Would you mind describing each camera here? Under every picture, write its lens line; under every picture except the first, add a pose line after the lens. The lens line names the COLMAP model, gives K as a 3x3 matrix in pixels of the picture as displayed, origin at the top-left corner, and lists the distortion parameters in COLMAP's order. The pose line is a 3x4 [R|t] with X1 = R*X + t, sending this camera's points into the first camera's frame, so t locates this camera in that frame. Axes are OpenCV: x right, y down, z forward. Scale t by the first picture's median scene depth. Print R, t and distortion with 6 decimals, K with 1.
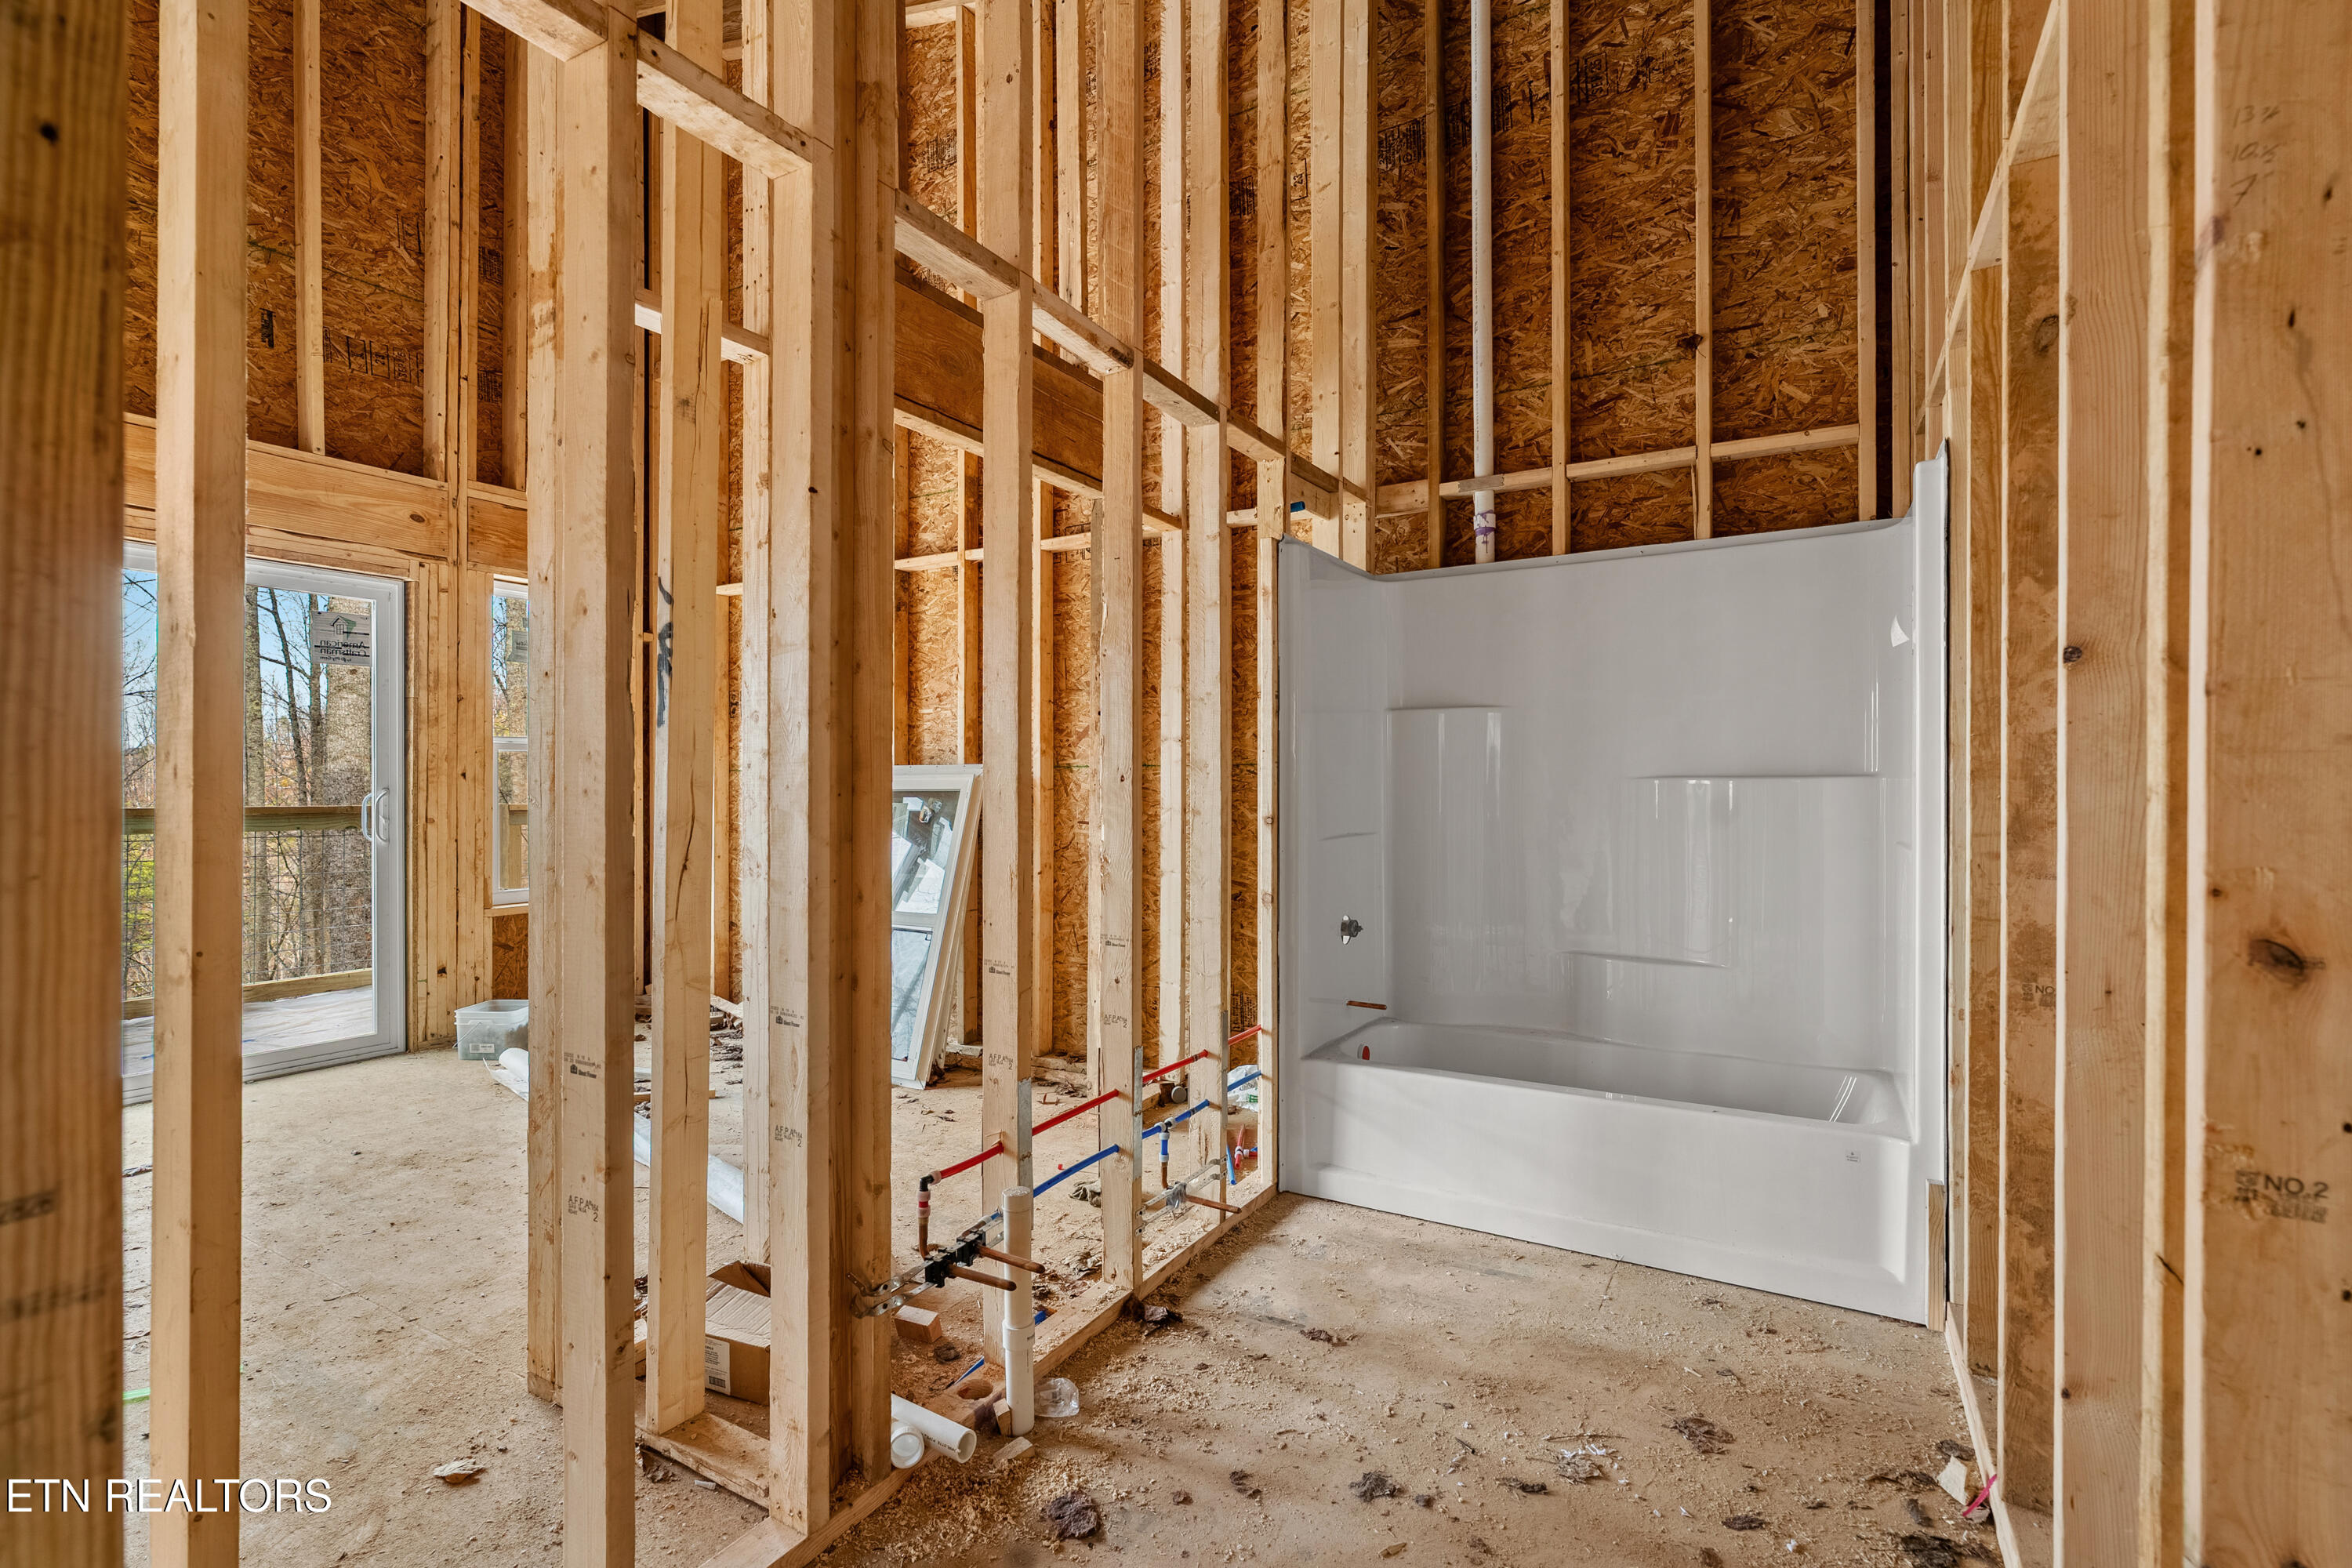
lens RADIAL K [[1086.3, 0, 1169.0], [0, 1086.3, 786.7], [0, 0, 1]] dist [-0.001117, -0.000047]
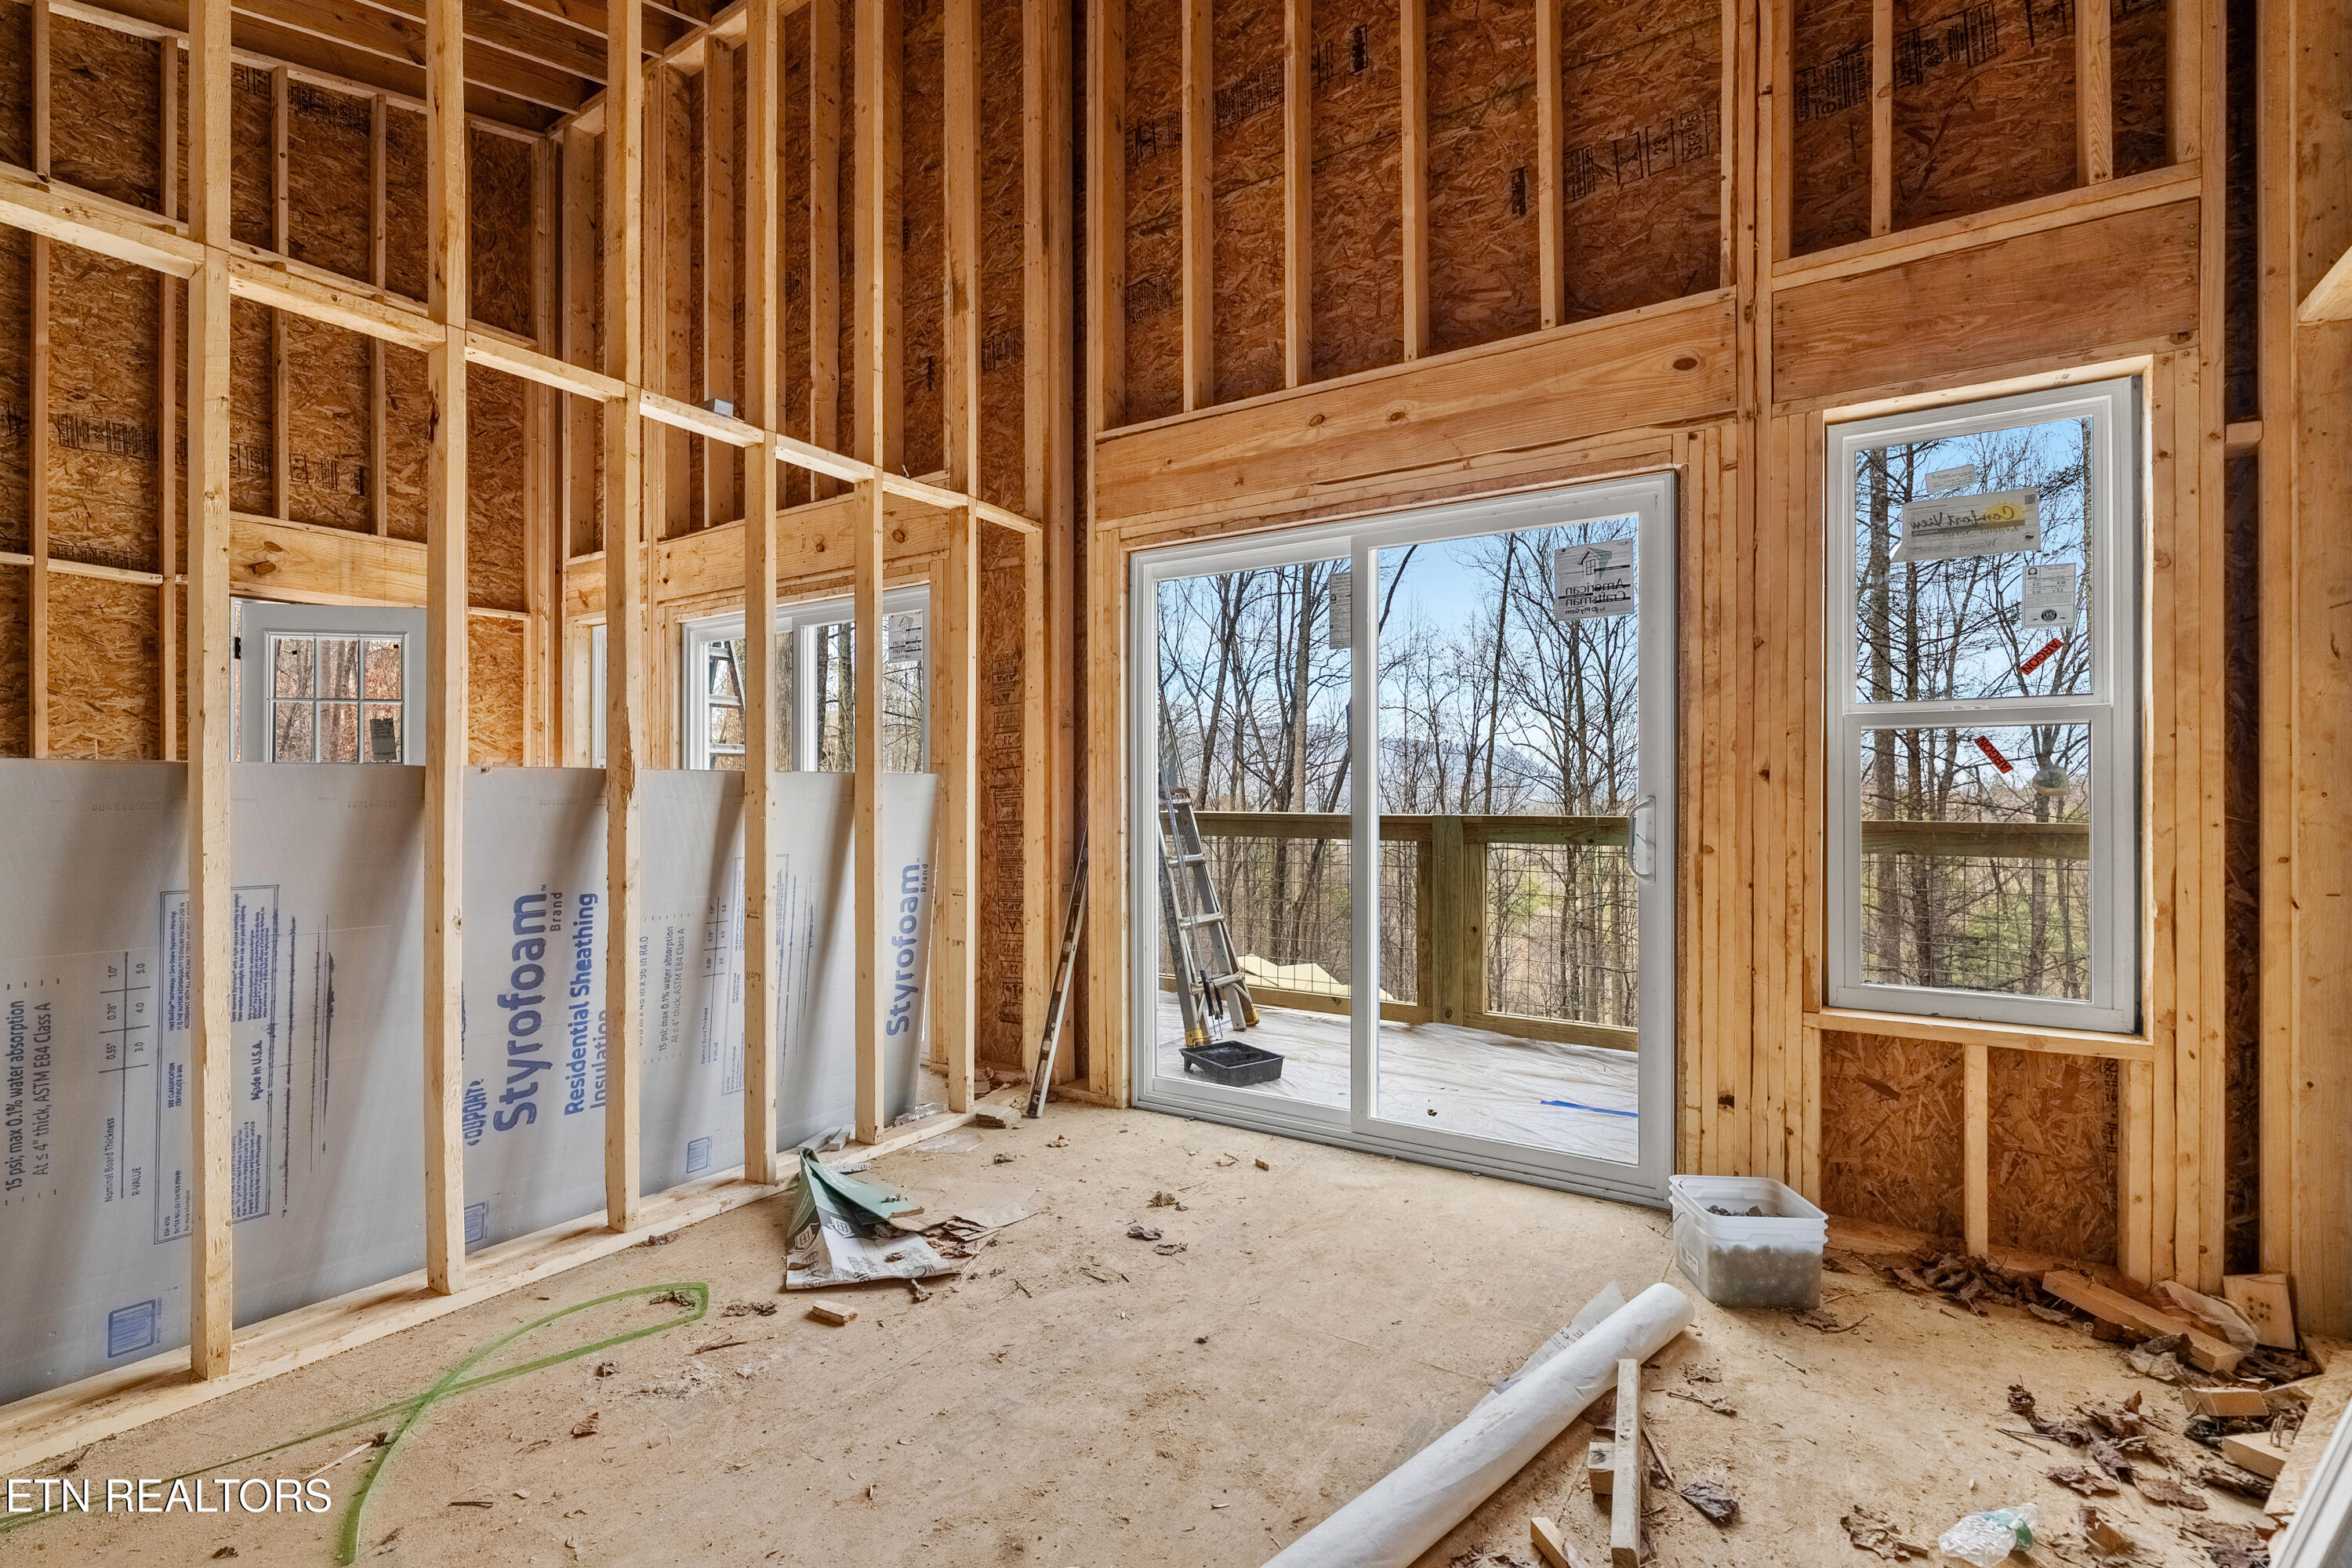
lens RADIAL K [[1079.6, 0, 1165.8], [0, 1079.6, 788.0], [0, 0, 1]] dist [0.000115, -0.000385]
pose [[-0.050721, -0.003213, -0.998708, -0.057712], [-0.001295, 0.999994, -0.003151, -0.000938], [0.998712, 0.001134, -0.050725, 0.730842]]
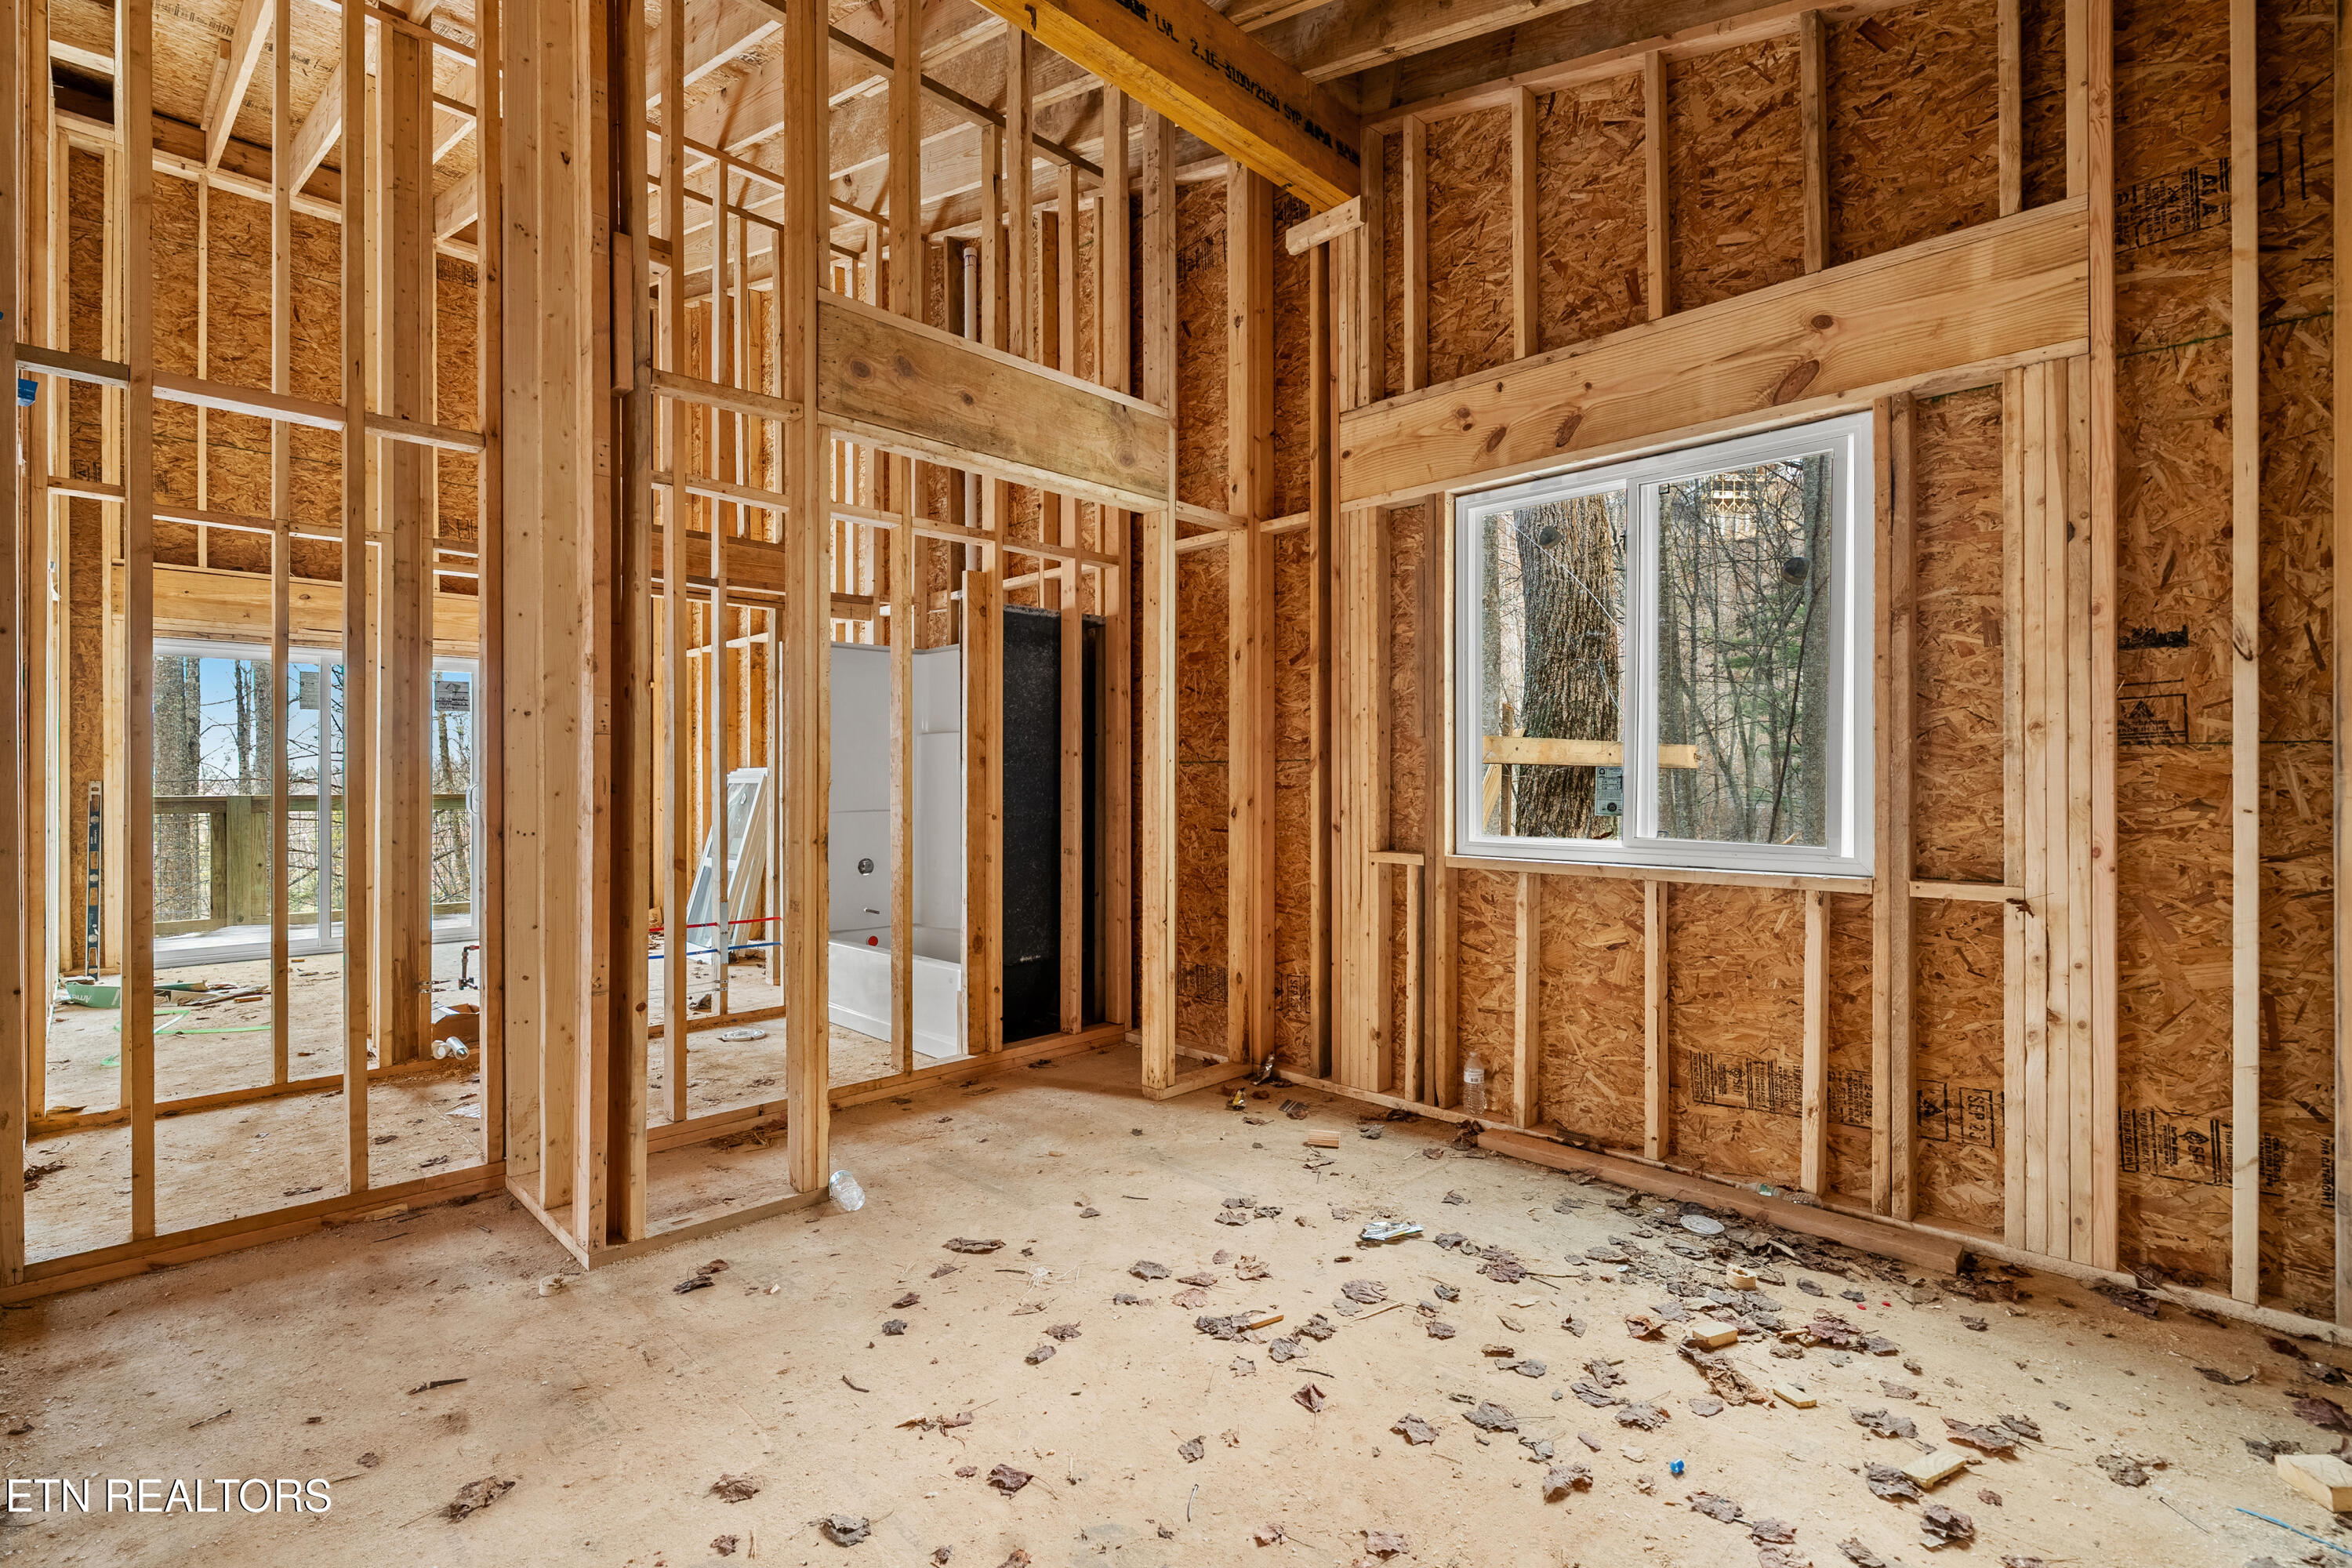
lens RADIAL K [[1079.6, 0, 1165.8], [0, 1079.6, 788.0], [0, 0, 1]] dist [0.000115, -0.000385]
pose [[0.966324, 0.001367, -0.257324, 0.736374], [-0.001679, 0.999998, -0.000991, 0.007742], [0.257322, 0.001390, 0.966325, -0.344433]]
